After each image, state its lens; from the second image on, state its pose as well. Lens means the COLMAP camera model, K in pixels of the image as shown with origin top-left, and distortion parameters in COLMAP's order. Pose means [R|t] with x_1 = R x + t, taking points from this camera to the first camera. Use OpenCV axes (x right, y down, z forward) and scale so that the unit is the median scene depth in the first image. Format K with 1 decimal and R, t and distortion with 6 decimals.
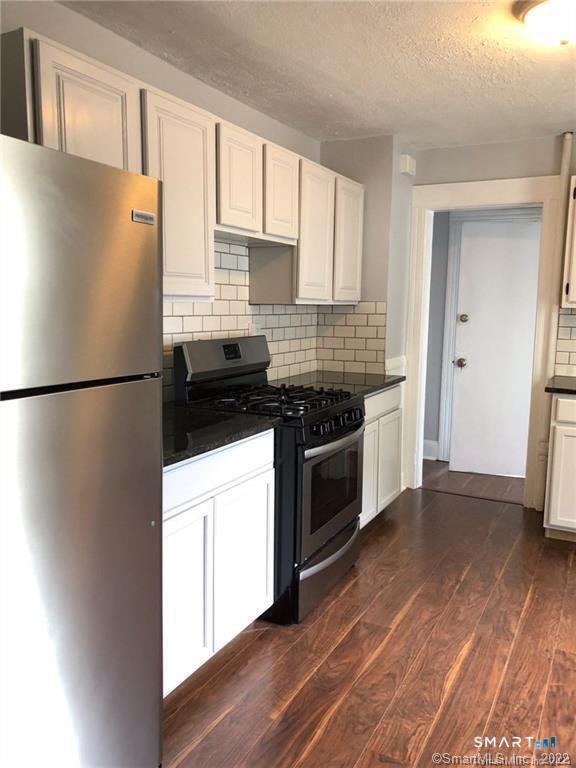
lens RADIAL K [[619.7, 0, 297.7], [0, 619.7, 380.2], [0, 0, 1]] dist [0.040947, -0.035136]
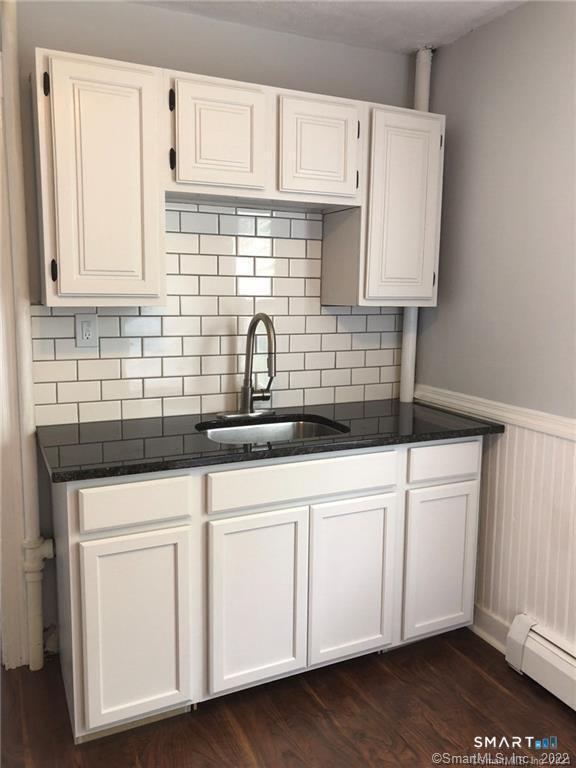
lens RADIAL K [[619.7, 0, 288.8], [0, 619.7, 374.6], [0, 0, 1]] dist [0.040947, -0.035136]
pose [[0.609979, -0.115803, 0.783910, 0.178854], [0.103498, 0.992433, 0.066073, -0.101372], [-0.785629, 0.040830, 0.617349, 0.718775]]
